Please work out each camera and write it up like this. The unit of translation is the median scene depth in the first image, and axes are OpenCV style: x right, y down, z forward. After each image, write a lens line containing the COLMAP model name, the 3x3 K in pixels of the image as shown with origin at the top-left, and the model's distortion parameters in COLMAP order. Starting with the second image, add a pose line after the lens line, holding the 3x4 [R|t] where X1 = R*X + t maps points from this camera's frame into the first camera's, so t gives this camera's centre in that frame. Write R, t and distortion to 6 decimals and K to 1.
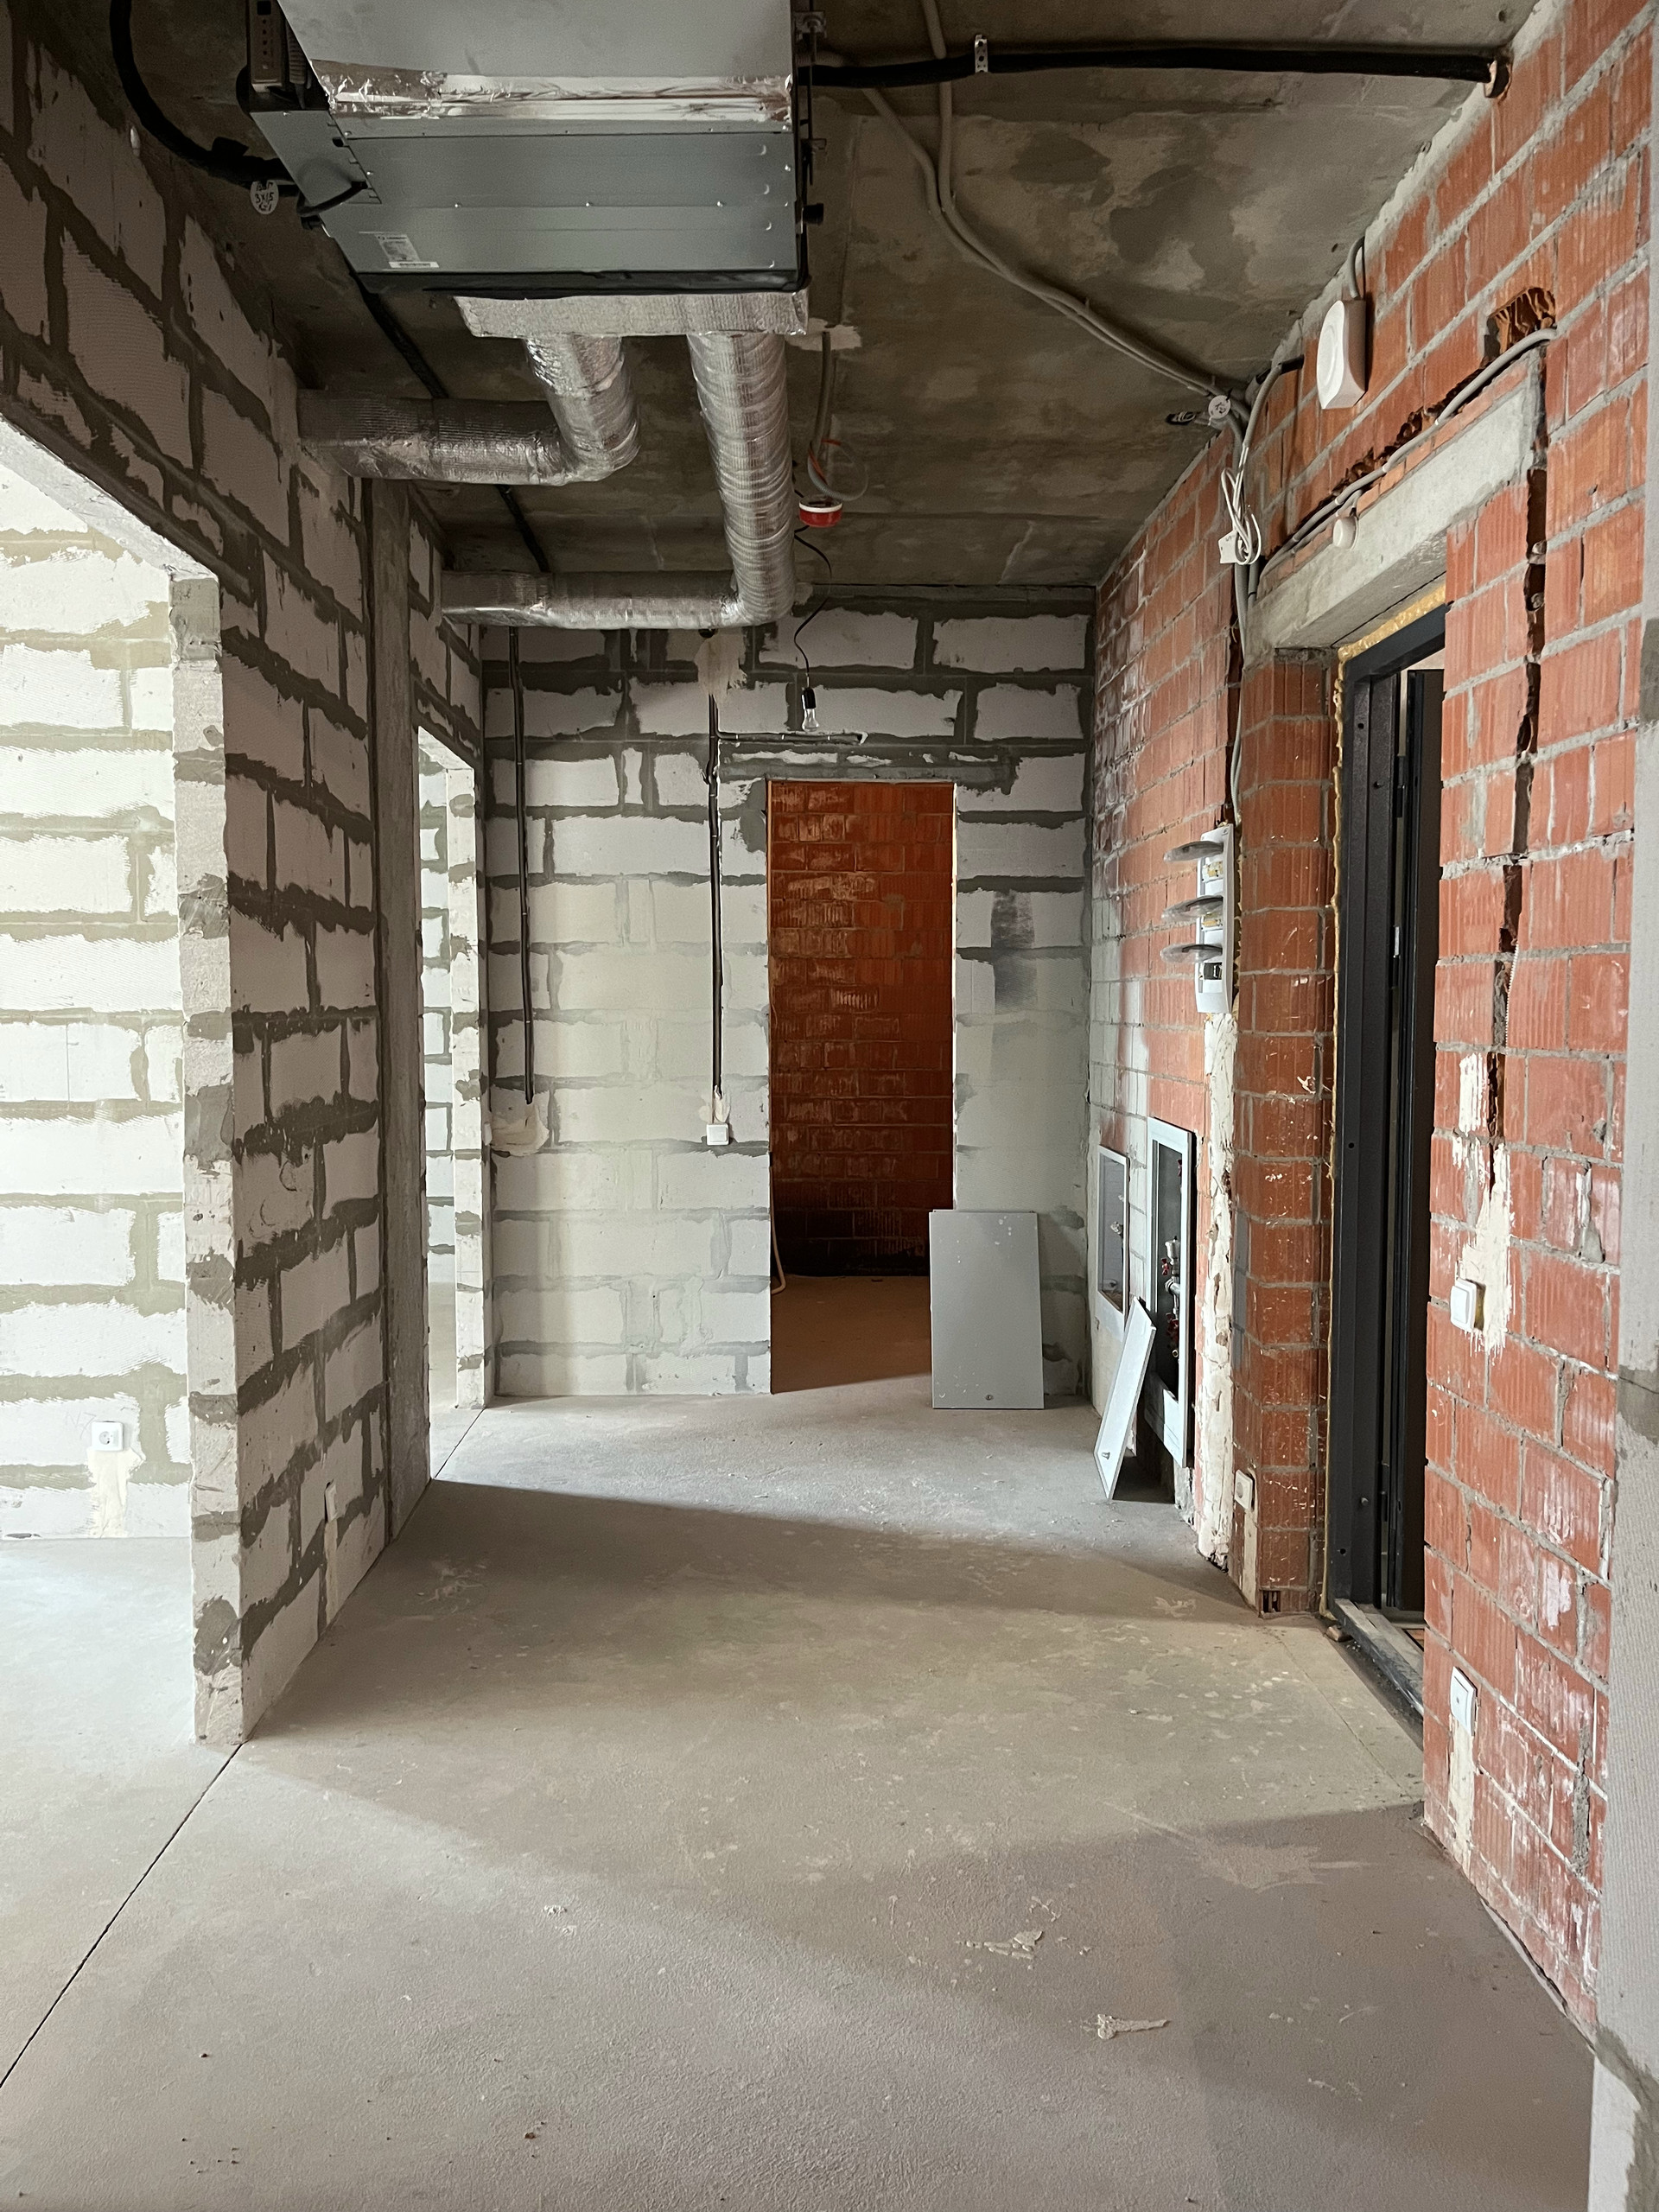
lens RADIAL K [[1650.0, 0, 802.9], [0, 1650.0, 1105.7], [0, 0, 1]] dist [0.022300, -0.004992]
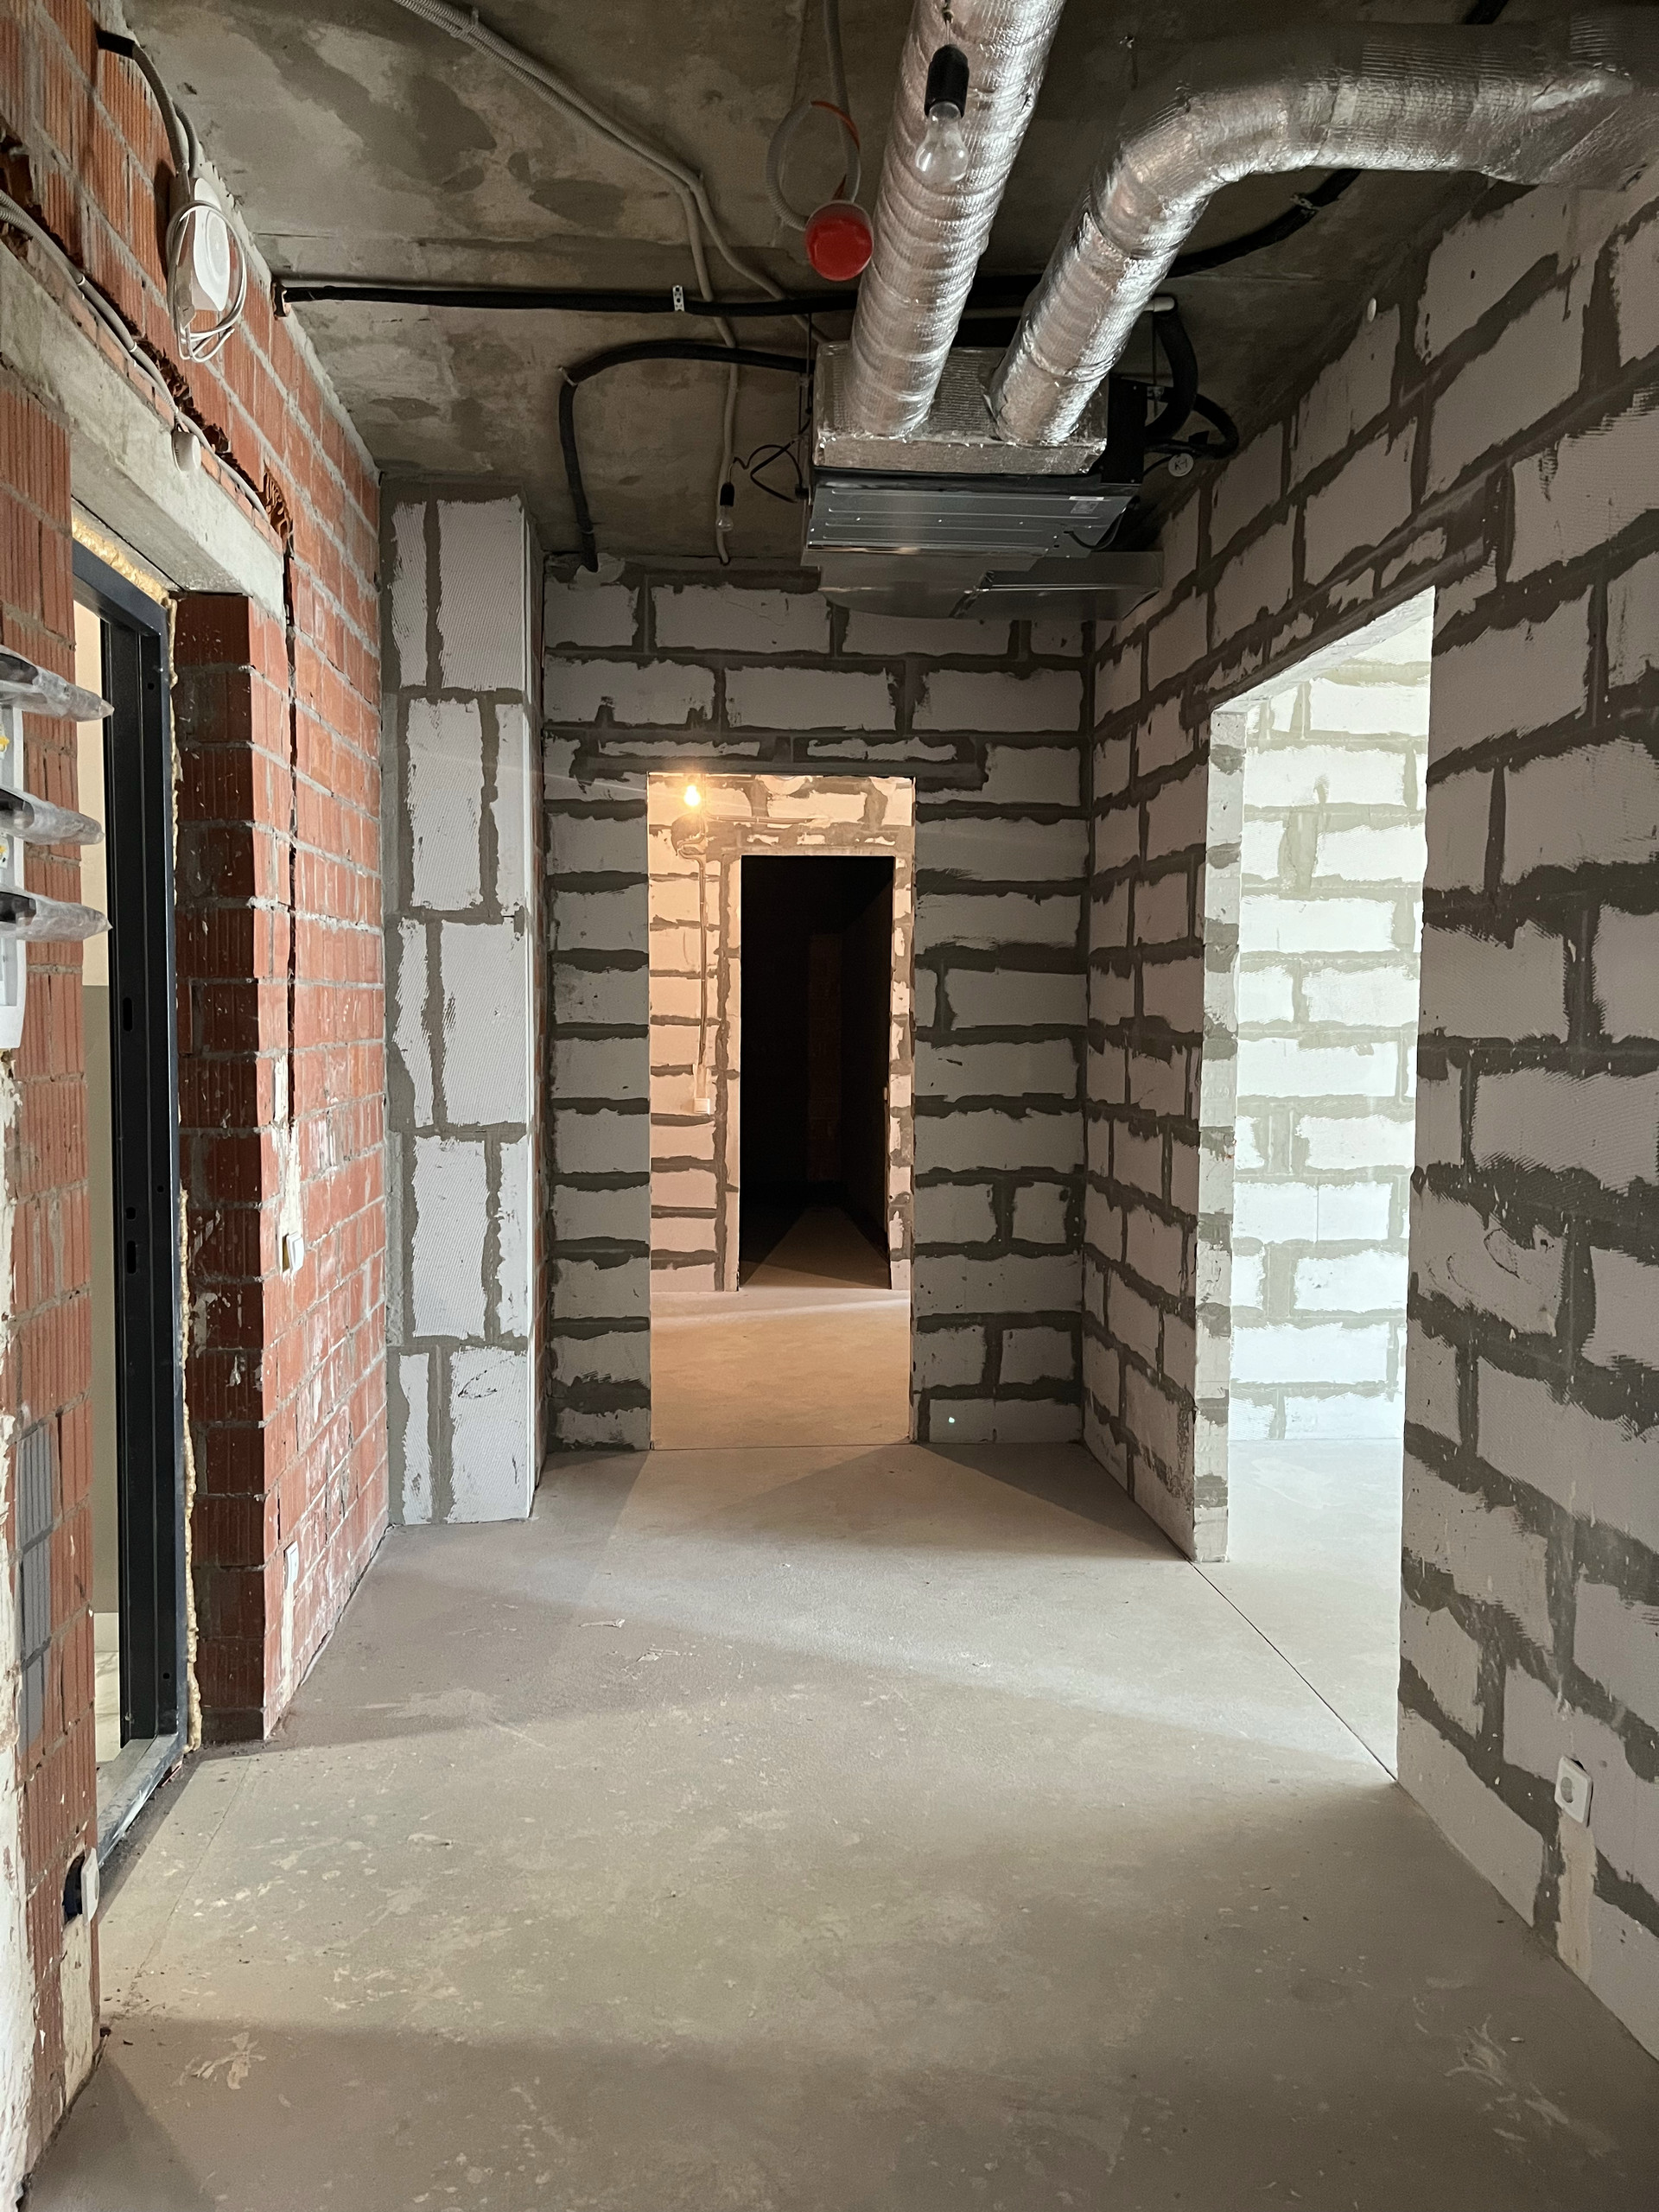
lens RADIAL K [[1650.0, 0, 802.9], [0, 1650.0, 1105.7], [0, 0, 1]] dist [0.022300, -0.004992]
pose [[-0.998146, -0.001690, -0.060846, 0.067542], [-0.009346, 0.992017, 0.125758, -0.122953], [0.060148, 0.126094, -0.990193, 1.789996]]
